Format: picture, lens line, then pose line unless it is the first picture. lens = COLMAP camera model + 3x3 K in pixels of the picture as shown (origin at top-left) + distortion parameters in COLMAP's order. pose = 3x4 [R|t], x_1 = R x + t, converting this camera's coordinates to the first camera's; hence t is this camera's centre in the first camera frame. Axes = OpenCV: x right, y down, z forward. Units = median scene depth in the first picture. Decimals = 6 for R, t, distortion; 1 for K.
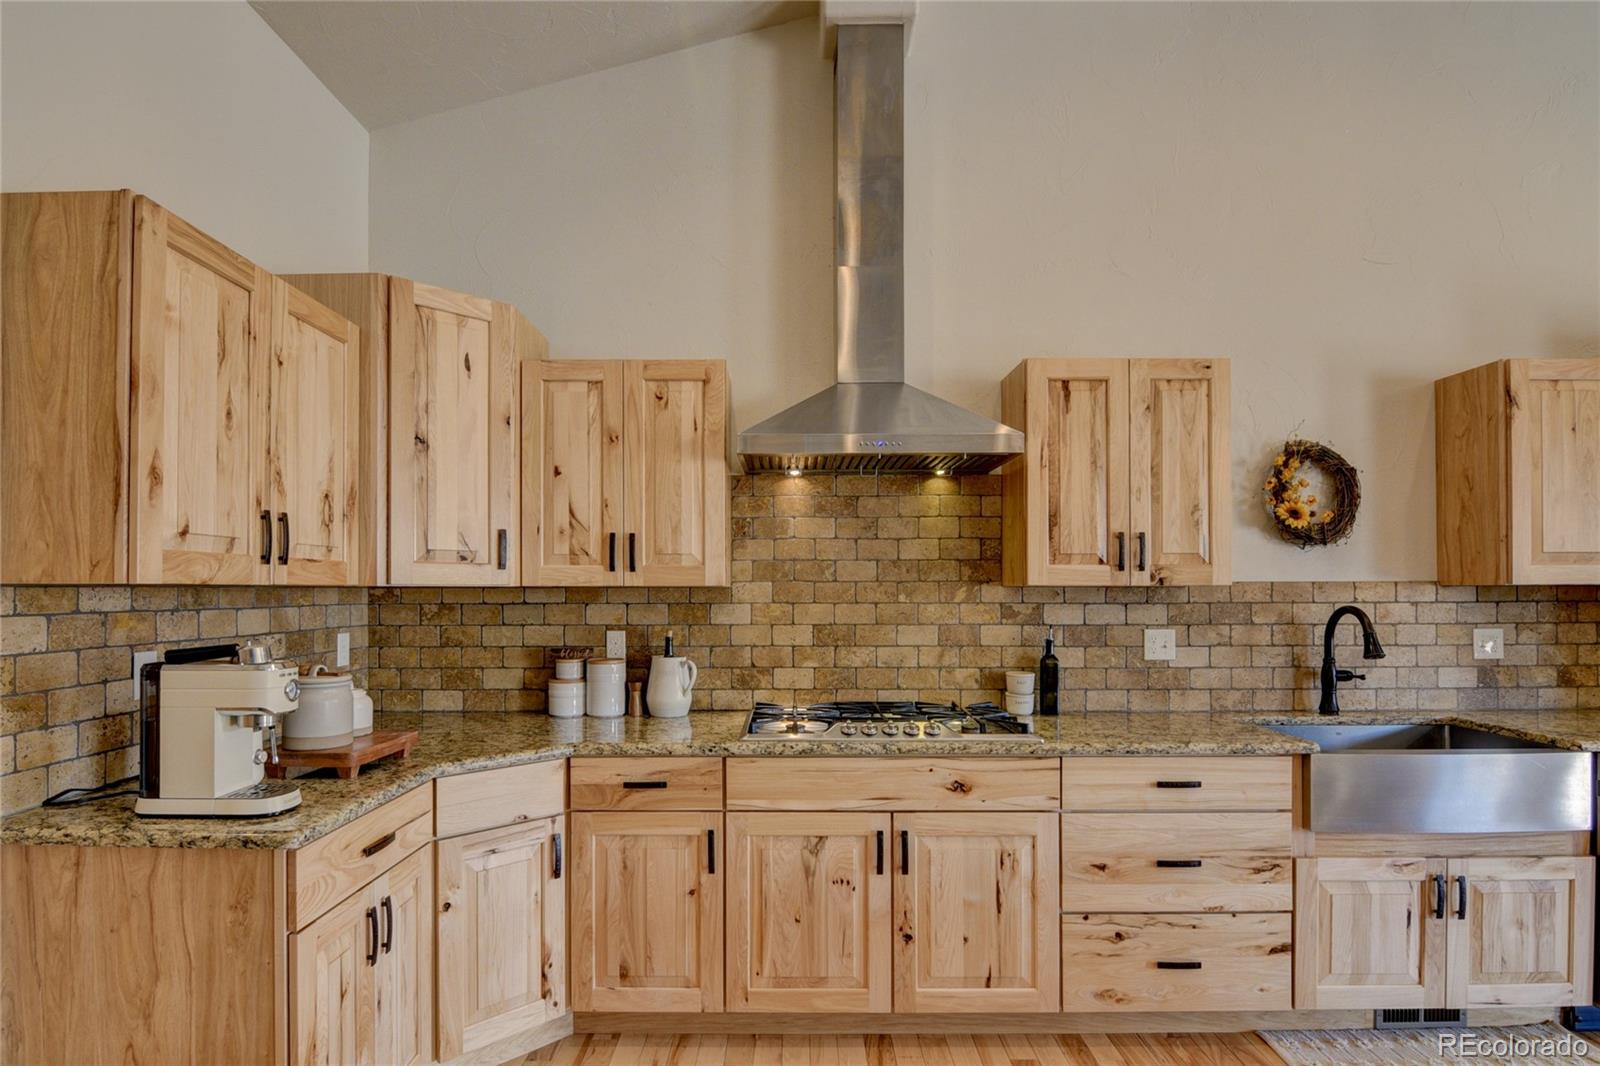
lens RADIAL K [[791.4, 0, 800.8], [0, 791.4, 582.6], [0, 0, 1]] dist [-0.000327, -0.013357]
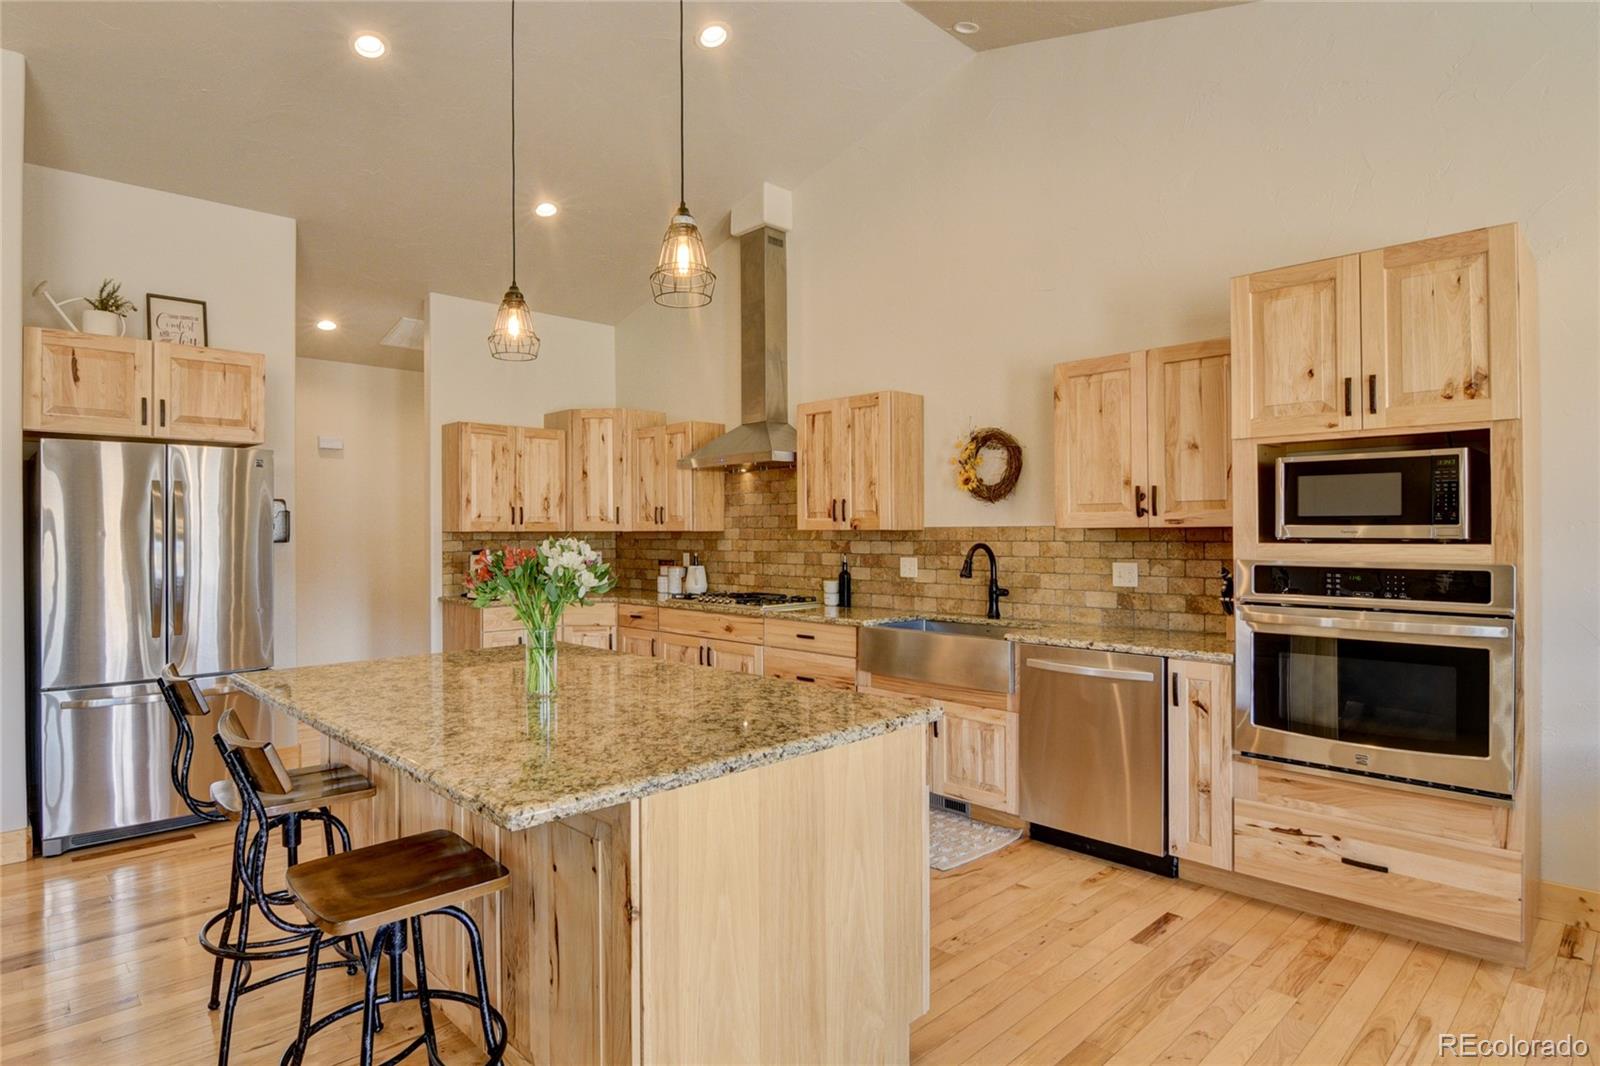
lens RADIAL K [[828.0, 0, 800.0], [0, 828.0, 533.0], [0, 0, 1]] dist [-0.001490, -0.017017]
pose [[0.722559, -0.000695, -0.691309, 1.606392], [0.008448, 0.999934, 0.007824, -0.004631], [0.691258, -0.011493, 0.722517, -0.369786]]
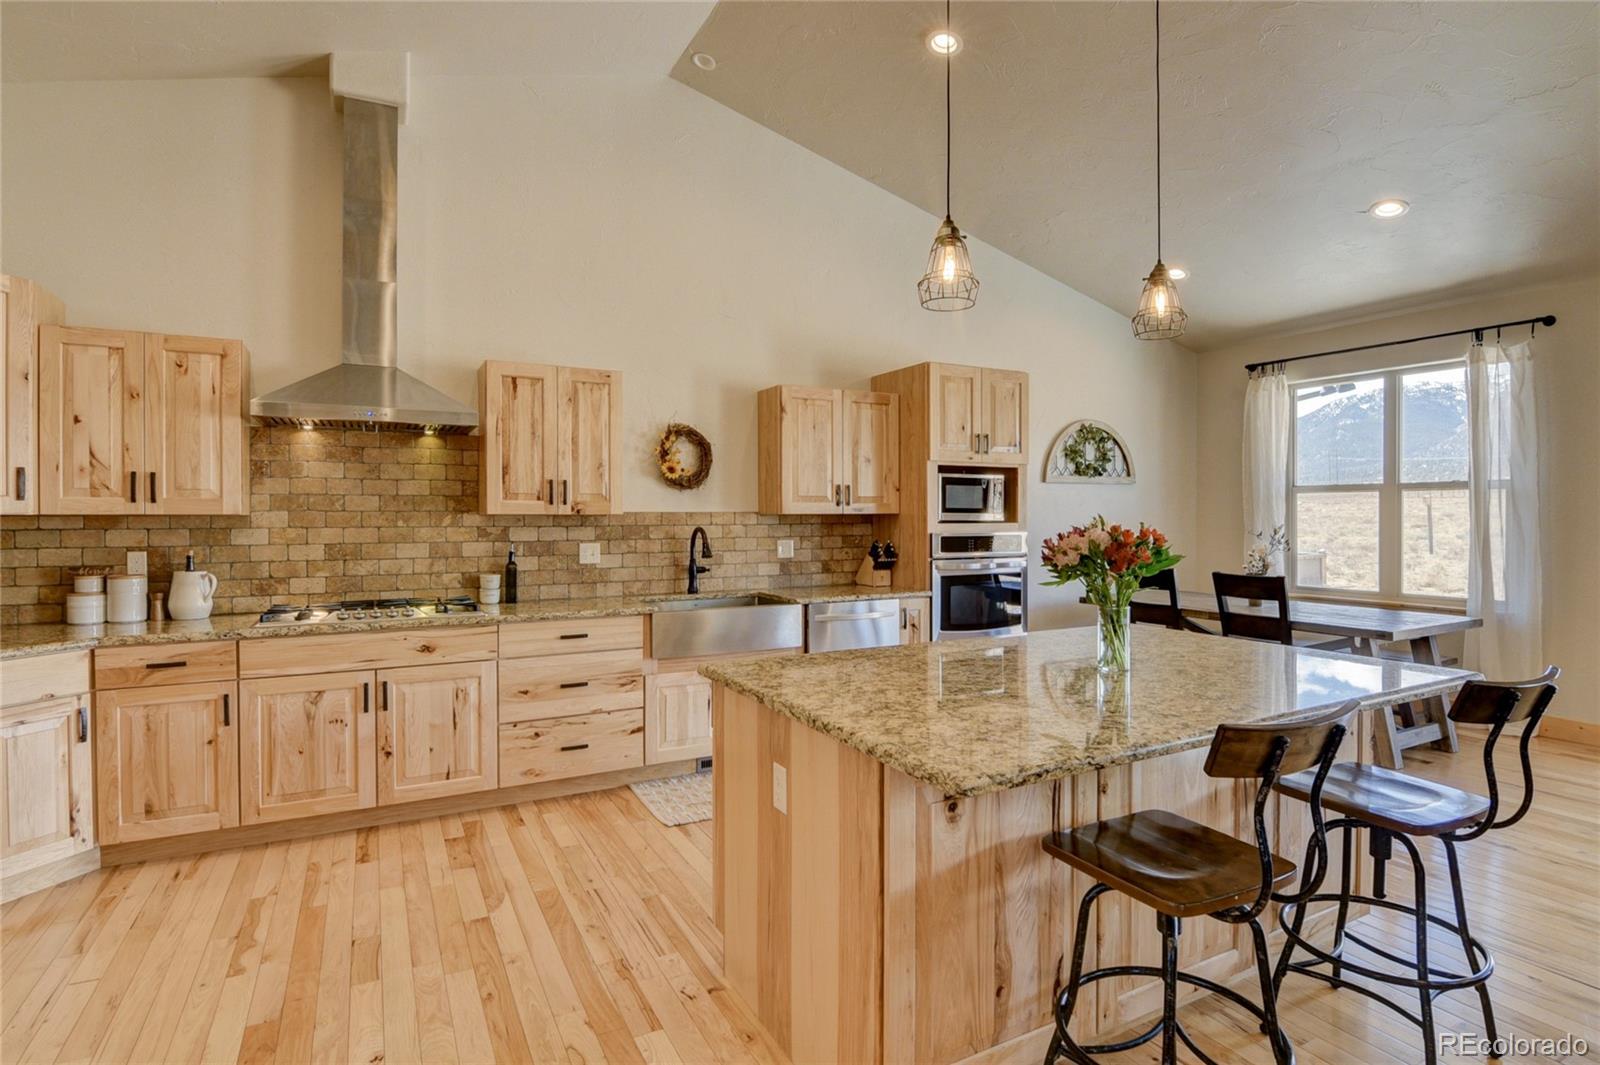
lens RADIAL K [[762.2, 0, 773.1], [0, 762.2, 519.2], [0, 0, 1]] dist [-0.002441, -0.012155]
pose [[0.888544, -0.001890, 0.458787, 0.108727], [-0.002743, 0.999952, 0.009432, -0.001976], [-0.458782, -0.009639, 0.888496, -0.511458]]
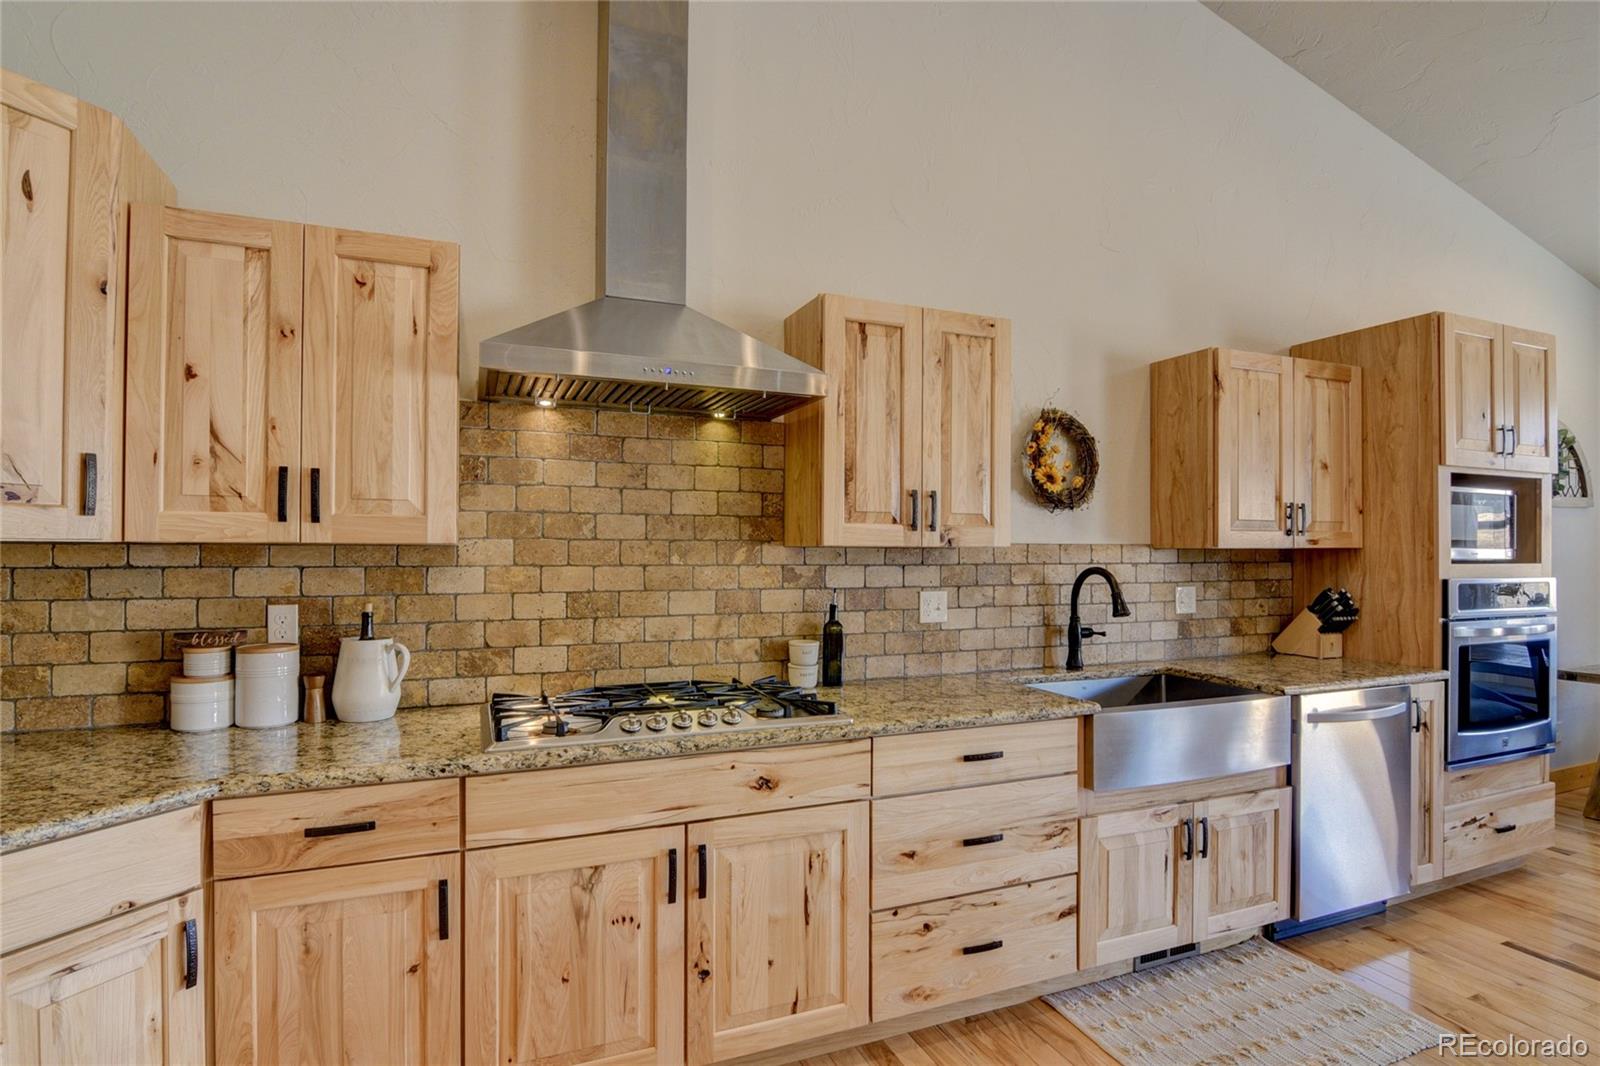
lens RADIAL K [[776.4, 0, 795.7], [0, 776.4, 541.4], [0, 0, 1]] dist [-0.000633, -0.014538]
pose [[0.928283, 0.008803, 0.371771, -0.070200], [-0.008428, 0.999961, -0.002632, 0.001239], [-0.371779, -0.000690, 0.928321, 0.193079]]
